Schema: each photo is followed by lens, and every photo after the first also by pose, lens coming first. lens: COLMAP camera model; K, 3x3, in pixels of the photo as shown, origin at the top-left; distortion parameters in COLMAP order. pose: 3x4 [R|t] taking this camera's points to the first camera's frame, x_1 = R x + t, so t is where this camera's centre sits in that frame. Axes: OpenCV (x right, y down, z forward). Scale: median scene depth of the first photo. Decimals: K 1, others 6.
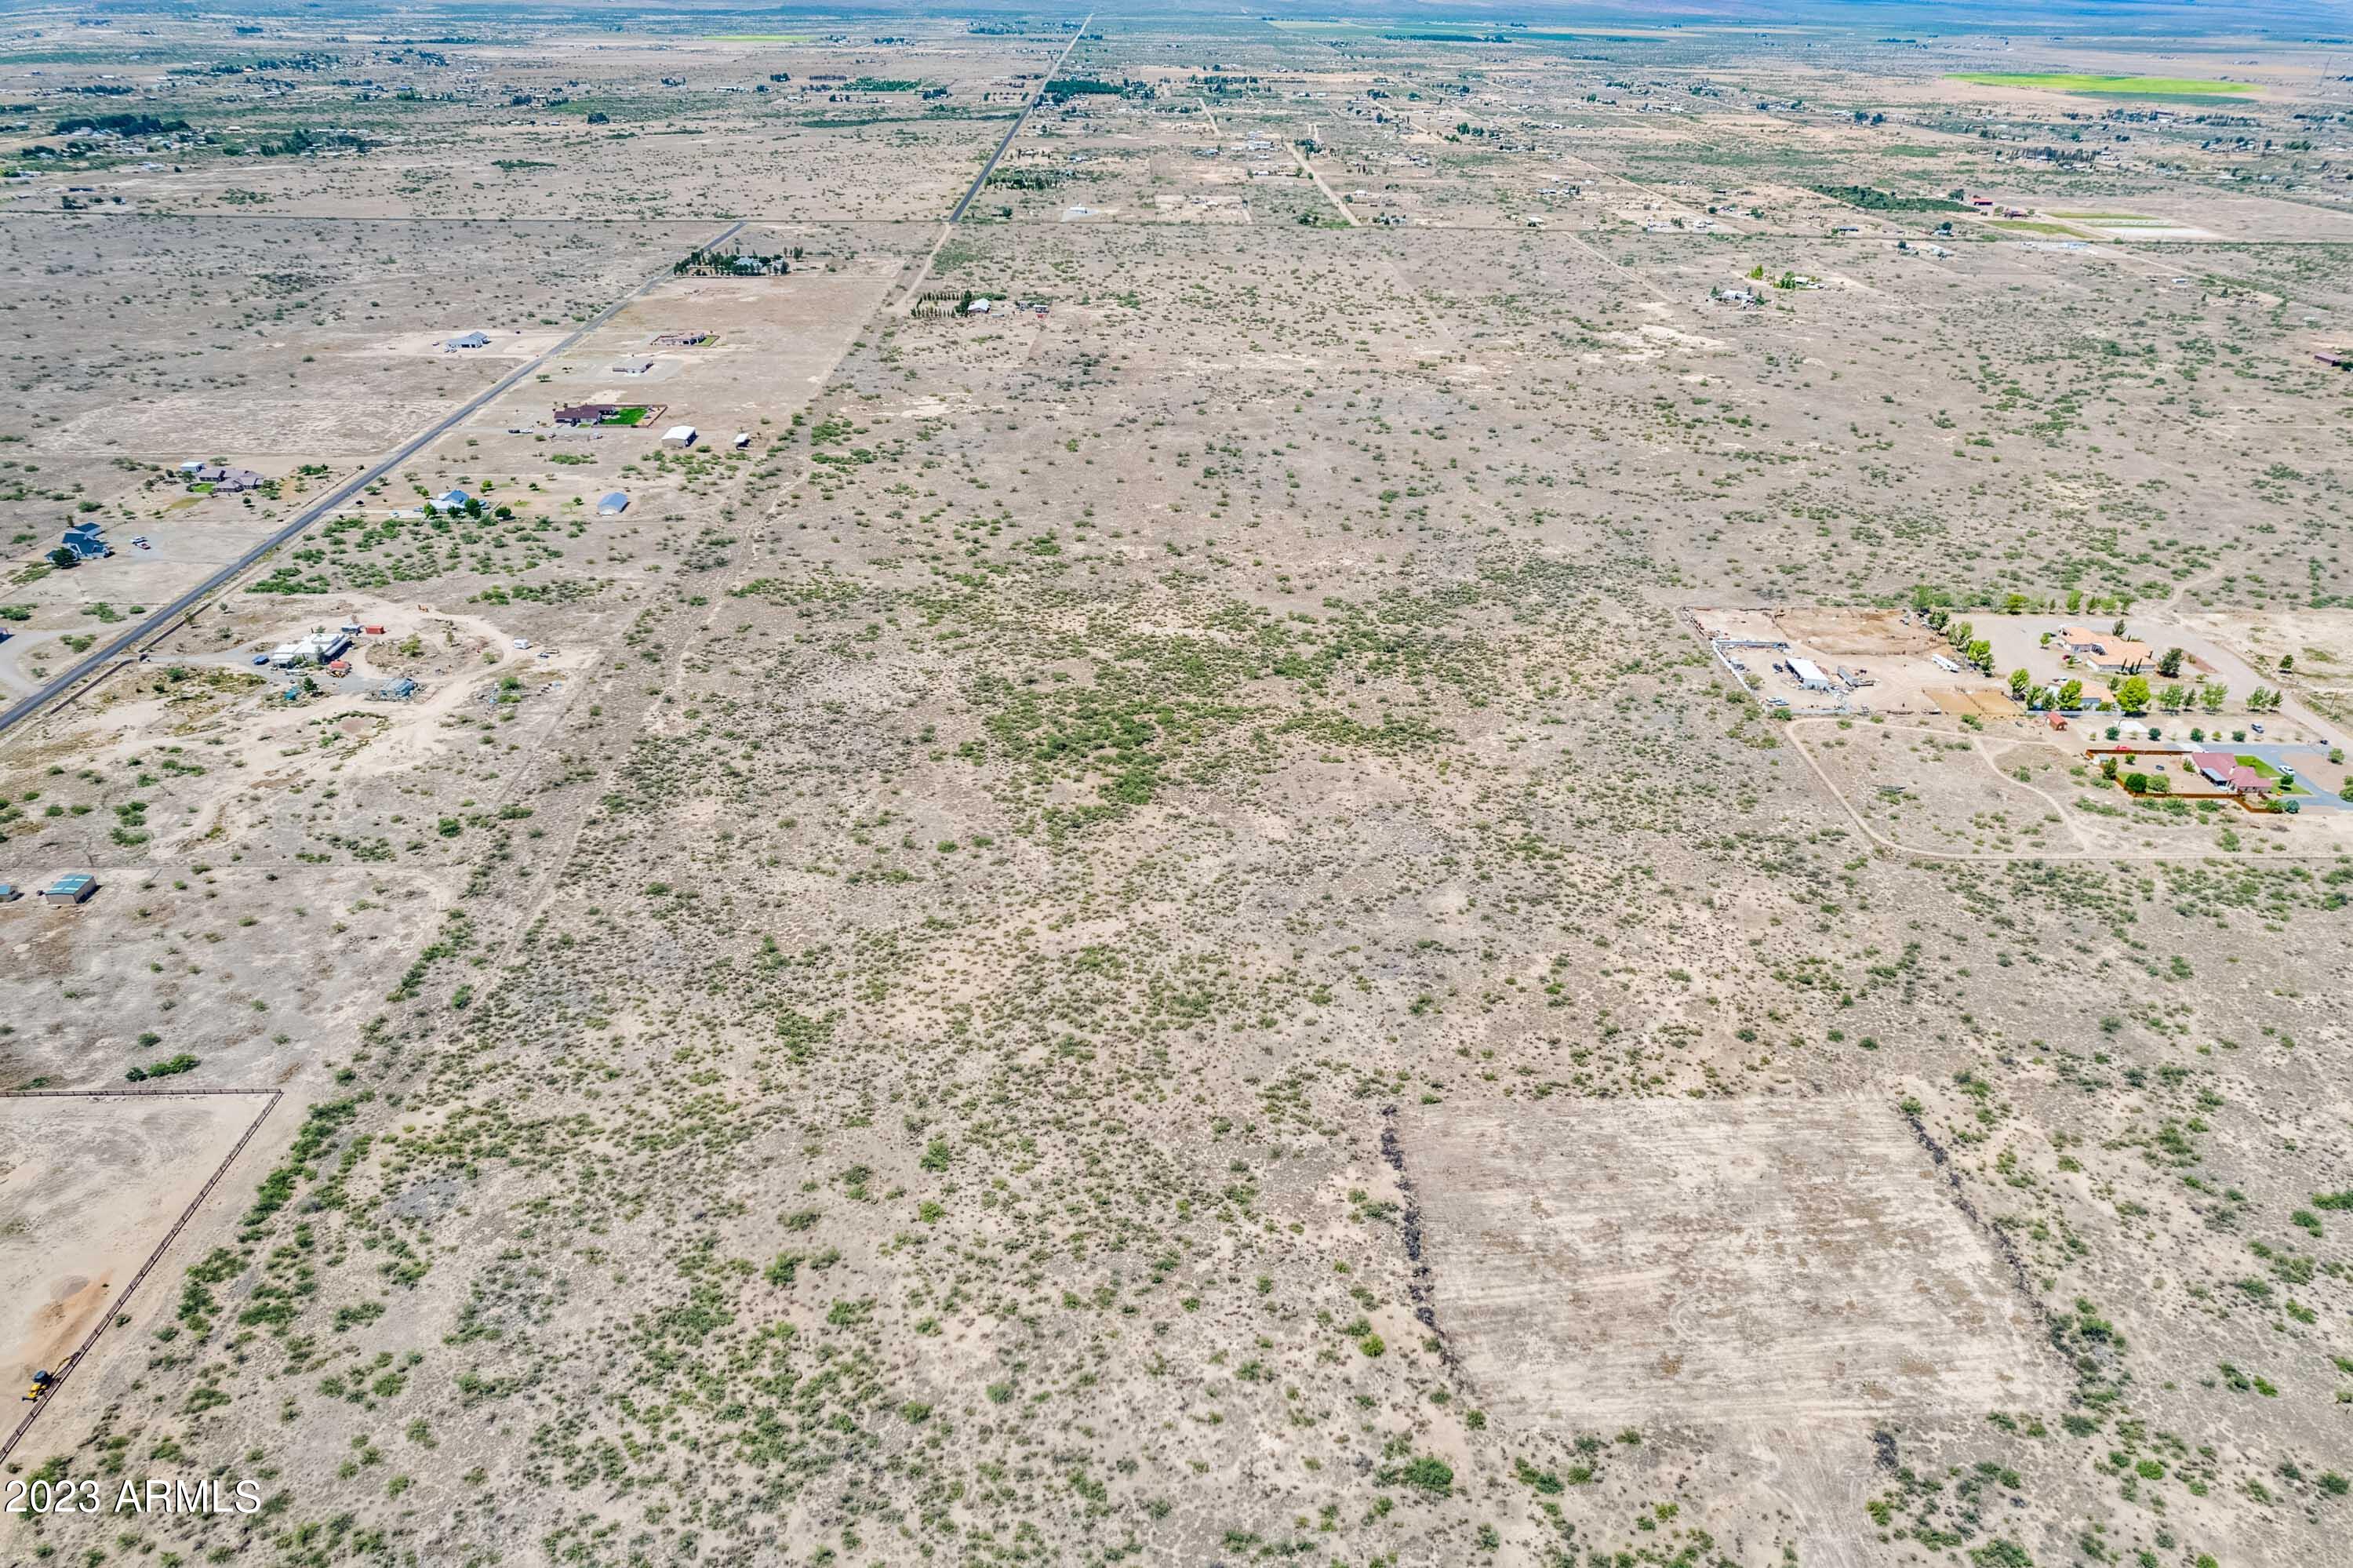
lens RADIAL K [[1511.2, 0, 1183.0], [0, 1511.2, 821.3], [0, 0, 1]] dist [-0.073806, 0.067473]
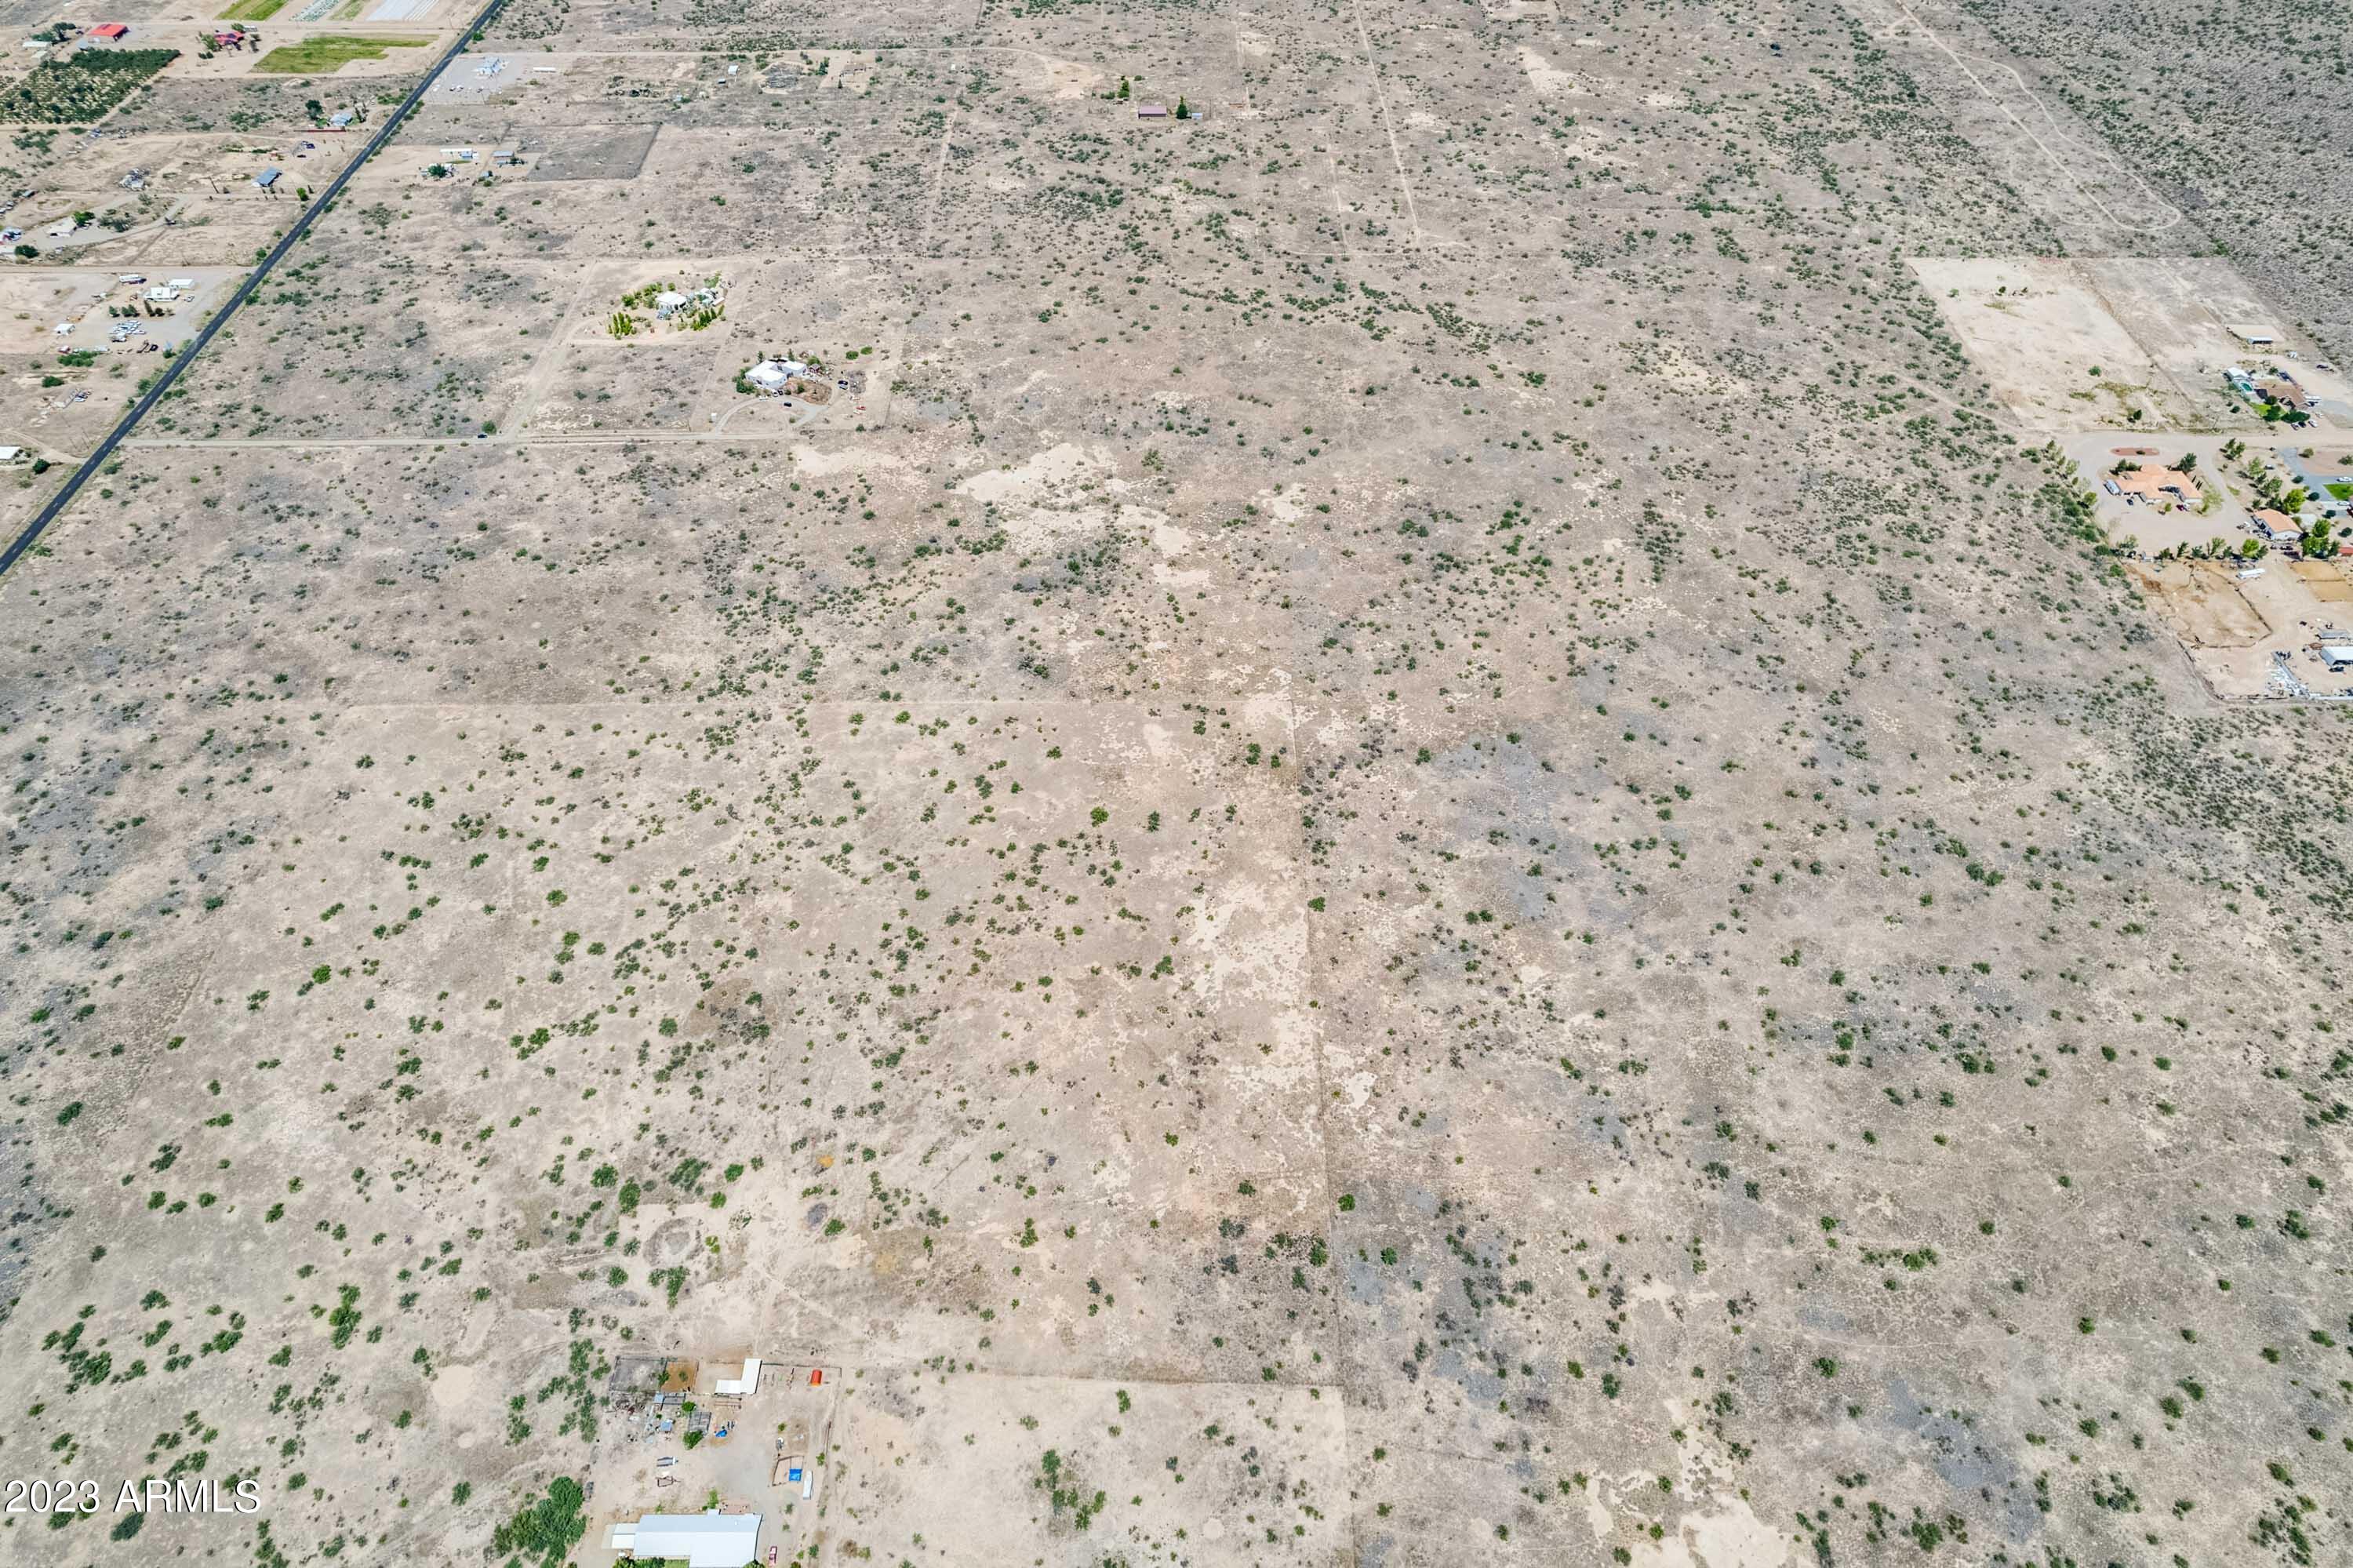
lens RADIAL K [[1511.2, 0, 1184.4], [0, 1511.2, 814.8], [0, 0, 1]] dist [-0.073806, 0.067473]
pose [[0.023818, -0.740009, 0.672175, -0.437044], [0.500441, 0.590885, 0.632782, -1.099556], [-0.865443, 0.321313, 0.384405, 1.238654]]
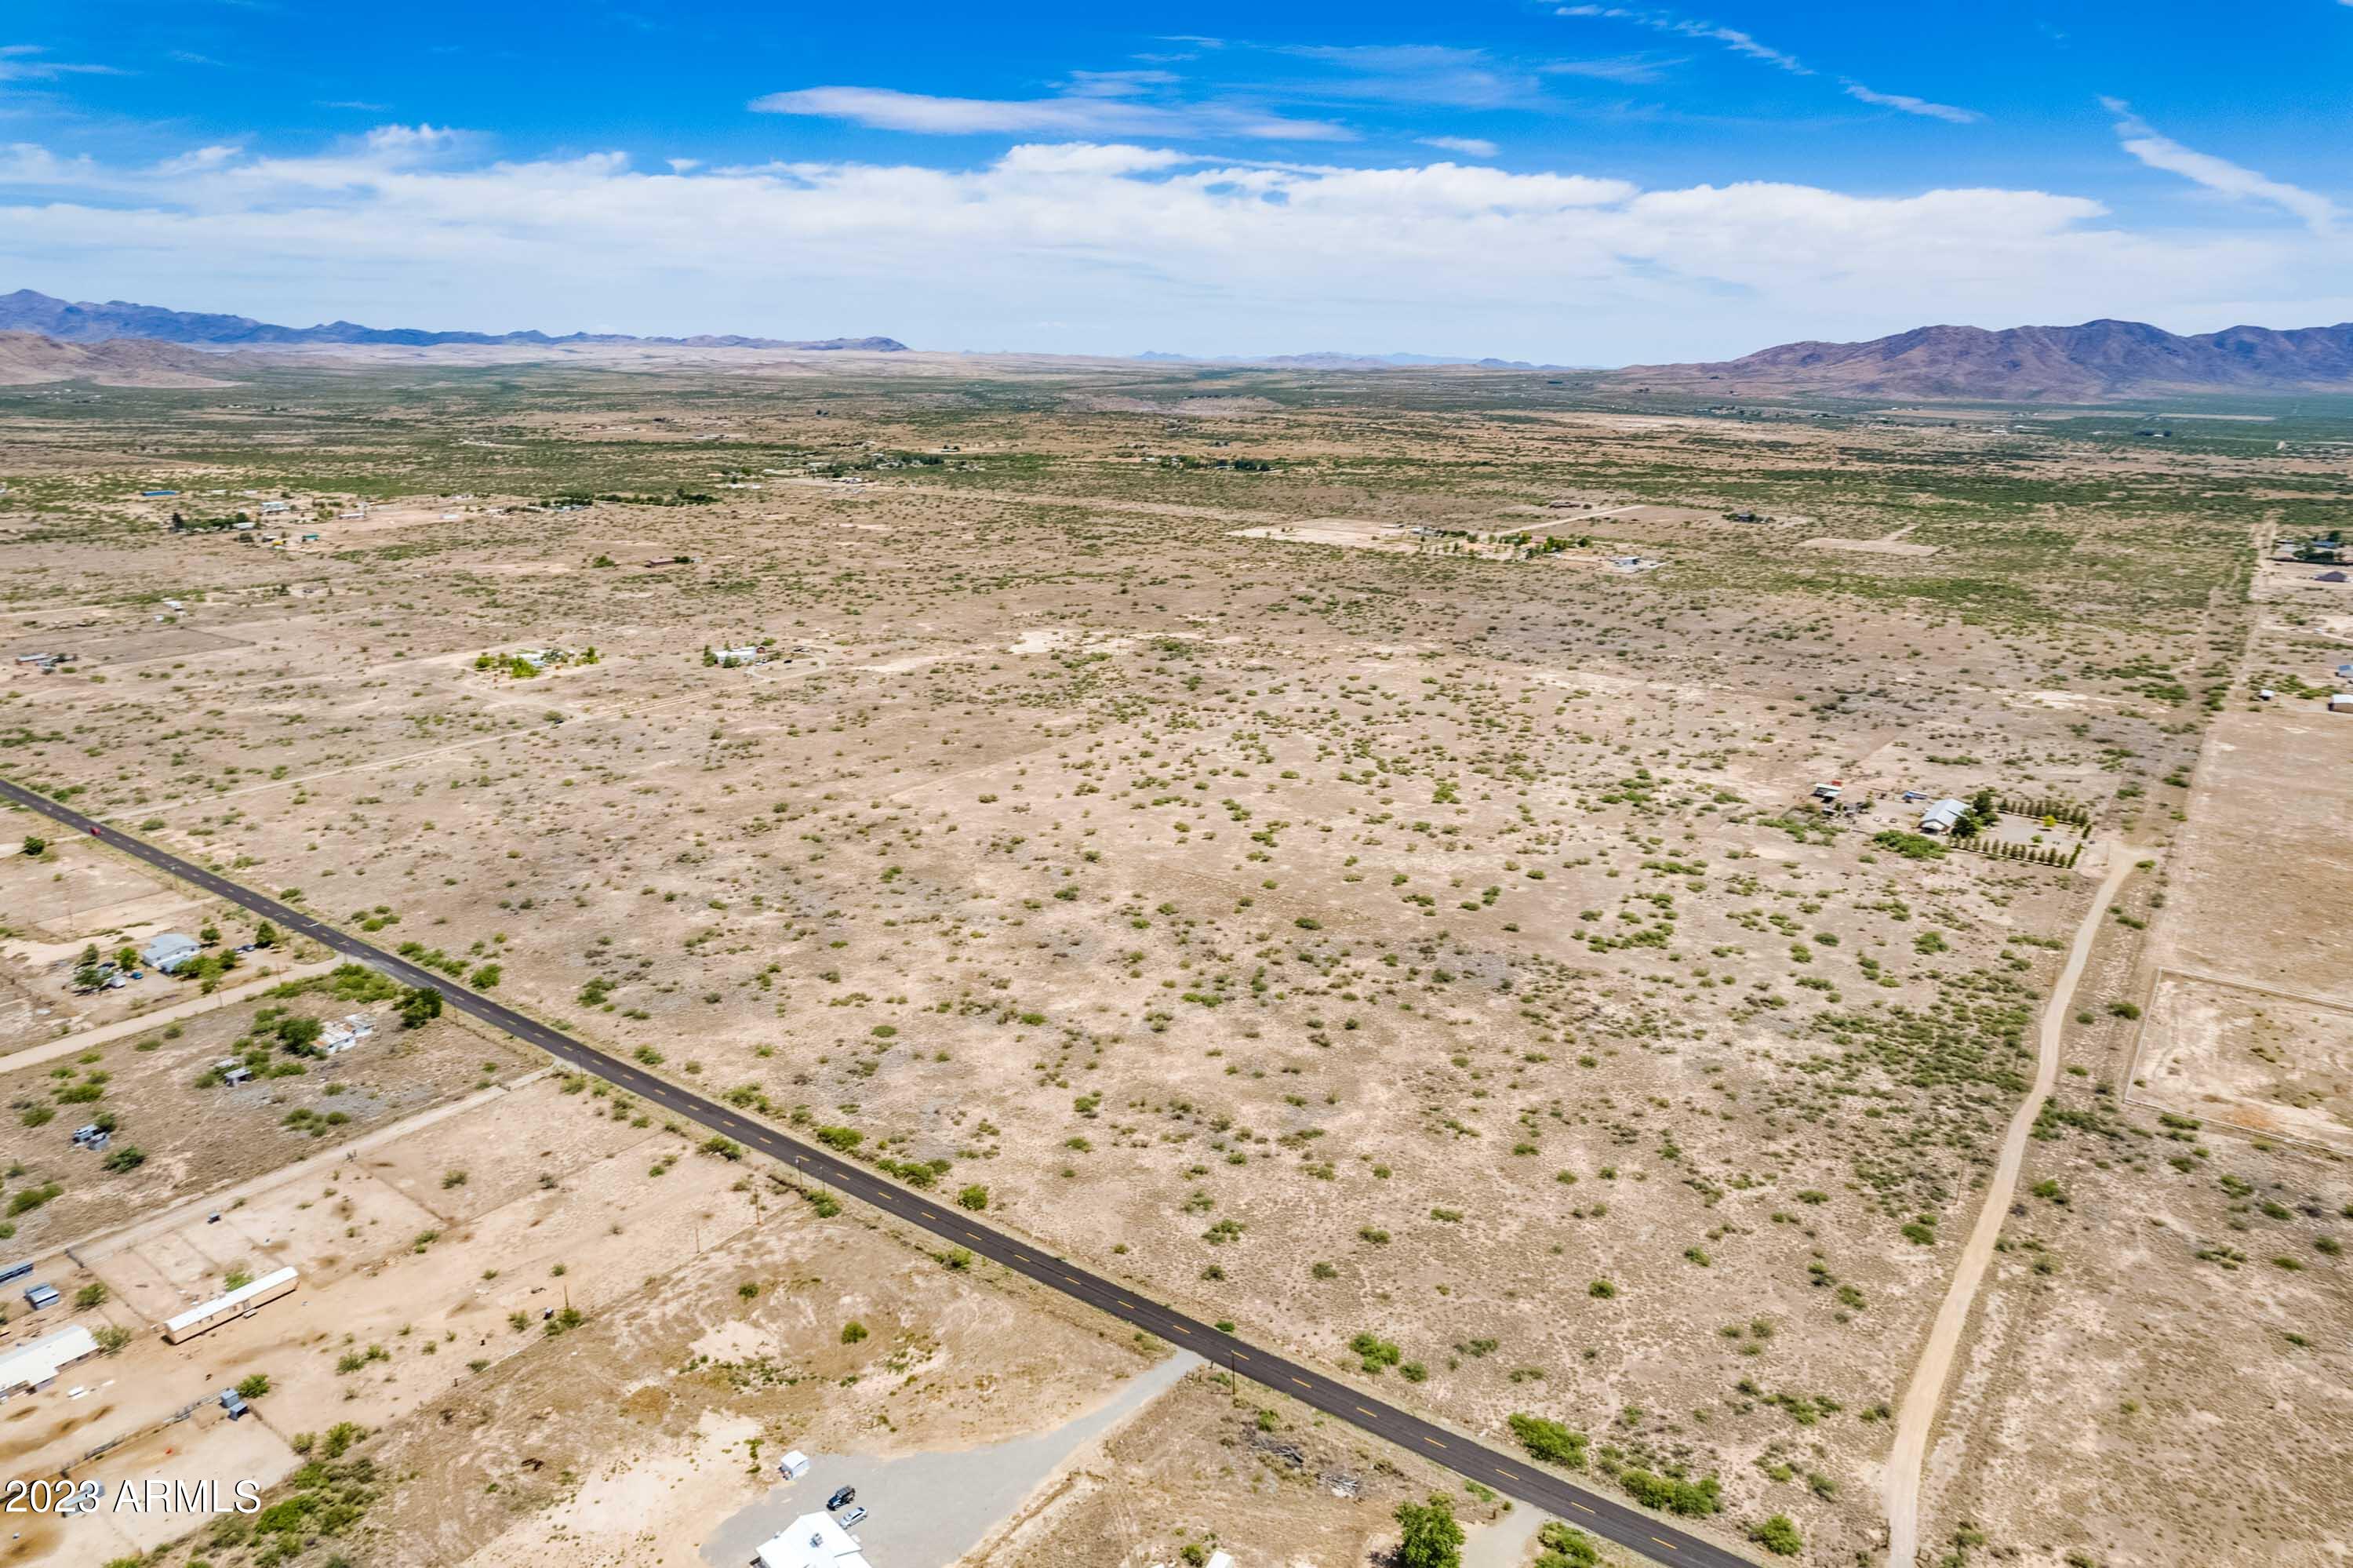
lens RADIAL K [[1511.2, 0, 1194.2], [0, 1511.2, 862.3], [0, 0, 1]] dist [-0.073806, 0.067473]
pose [[-0.793999, -0.220986, 0.566331, -0.397755], [0.282186, 0.691169, 0.665325, -1.322722], [-0.538457, 0.688078, -0.486428, 2.480310]]
